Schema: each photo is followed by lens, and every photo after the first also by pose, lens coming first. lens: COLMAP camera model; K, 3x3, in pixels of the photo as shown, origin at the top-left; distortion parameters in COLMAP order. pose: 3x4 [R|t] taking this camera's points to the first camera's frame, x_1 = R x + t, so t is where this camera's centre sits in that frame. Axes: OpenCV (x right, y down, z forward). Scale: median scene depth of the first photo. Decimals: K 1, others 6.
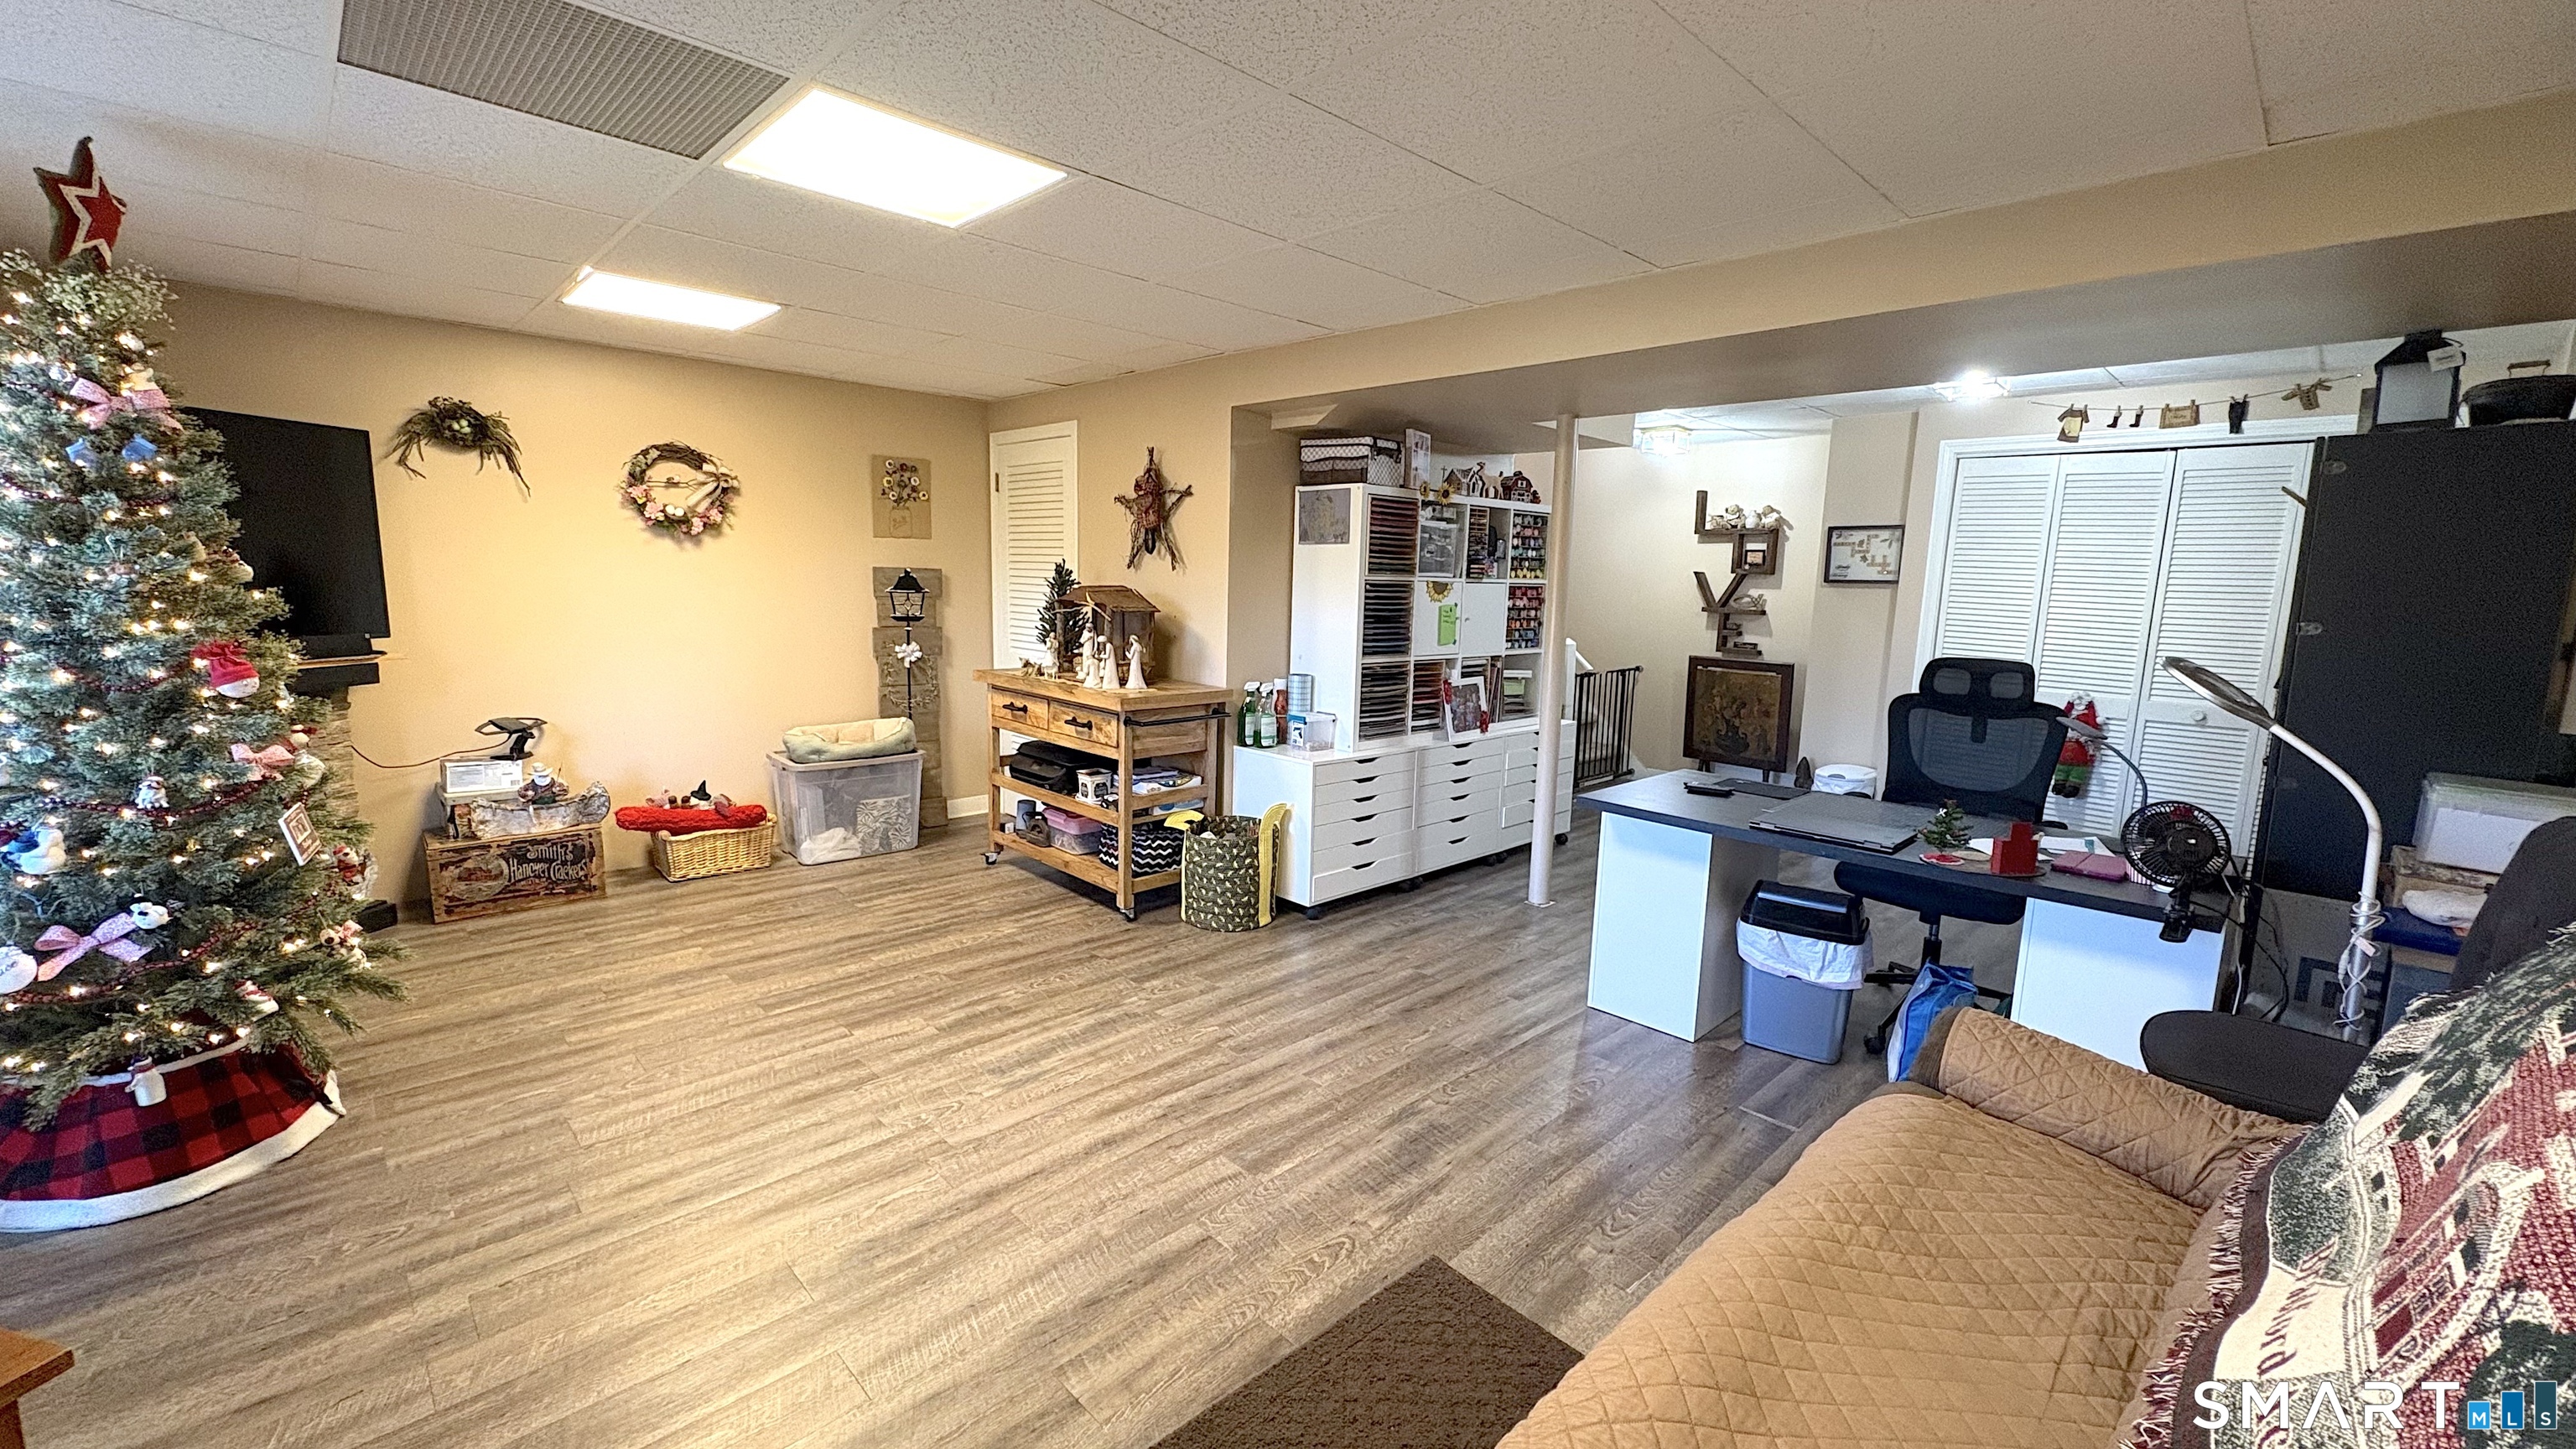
lens RADIAL K [[1025.3, 0, 1288.1], [0, 1025.3, 722.1], [0, 0, 1]] dist [0.000457, 0.000321]
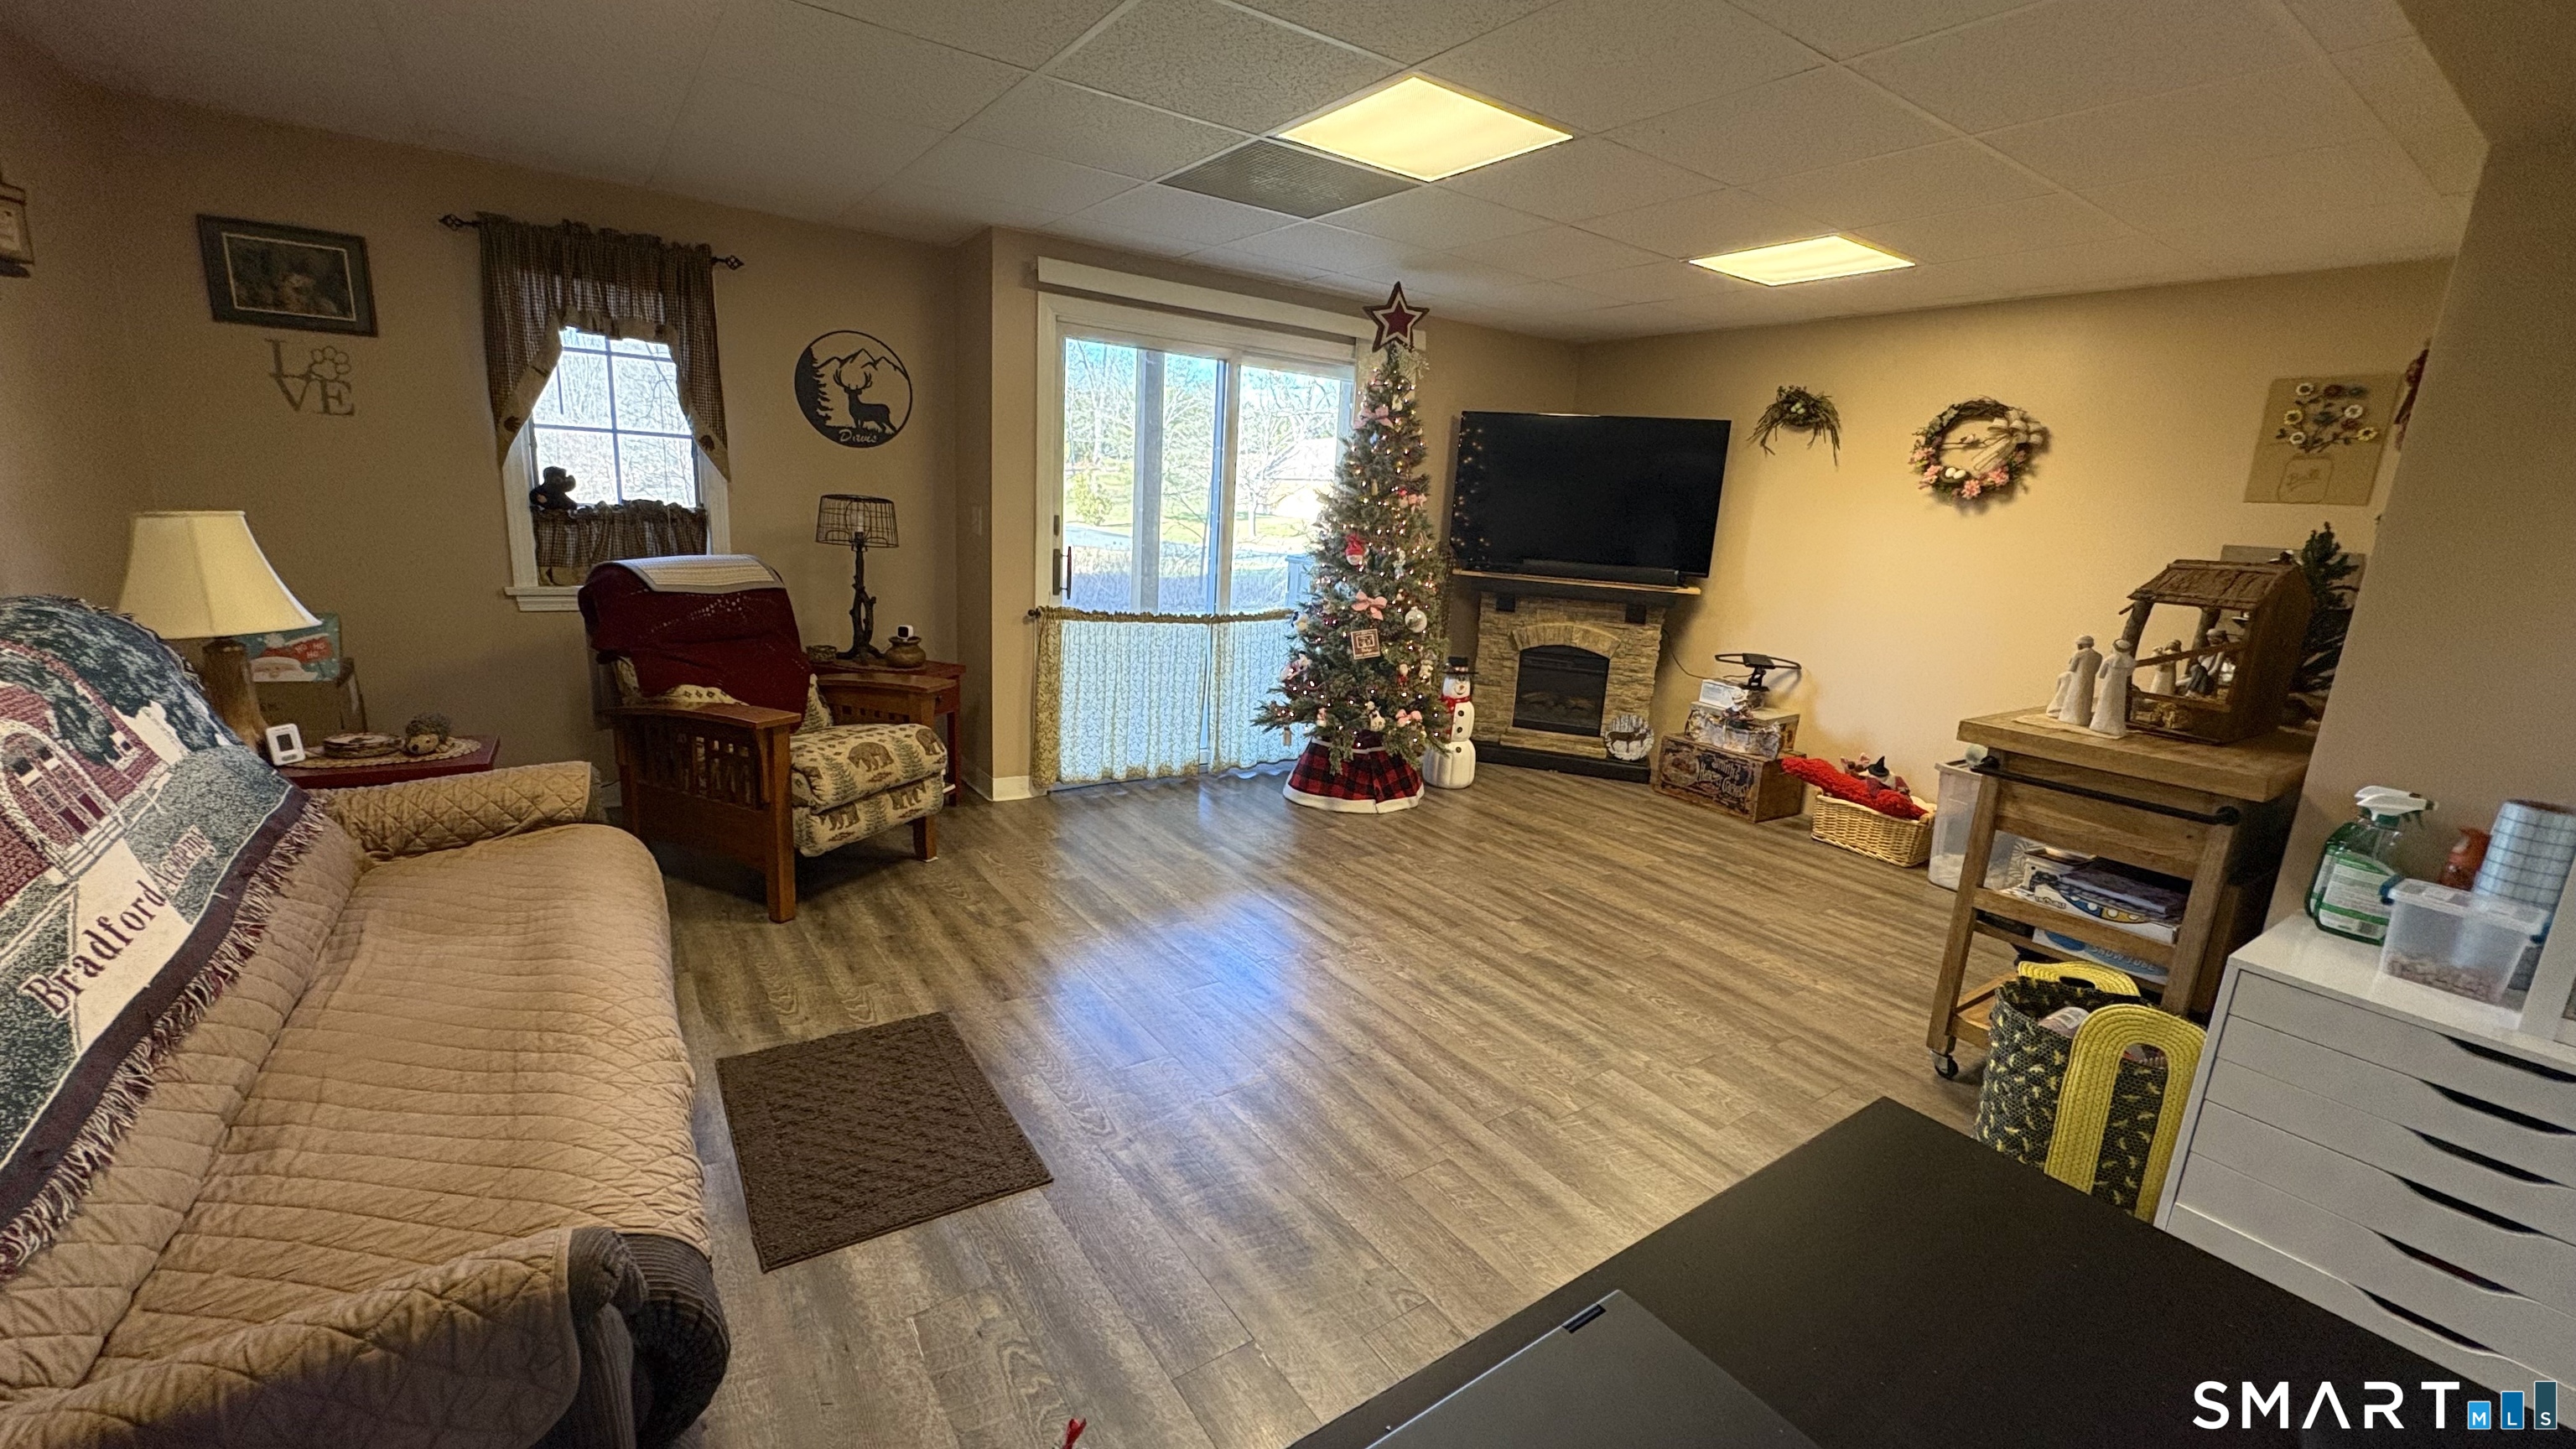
lens RADIAL K [[1025.3, 0, 1287.2], [0, 1025.3, 721.9], [0, 0, 1]] dist [0.000457, 0.000321]
pose [[-0.158822, 0.177083, -0.971297, 0.470097], [-0.208515, 0.955577, 0.208312, -0.060520], [0.965037, 0.235615, -0.114842, 0.603176]]
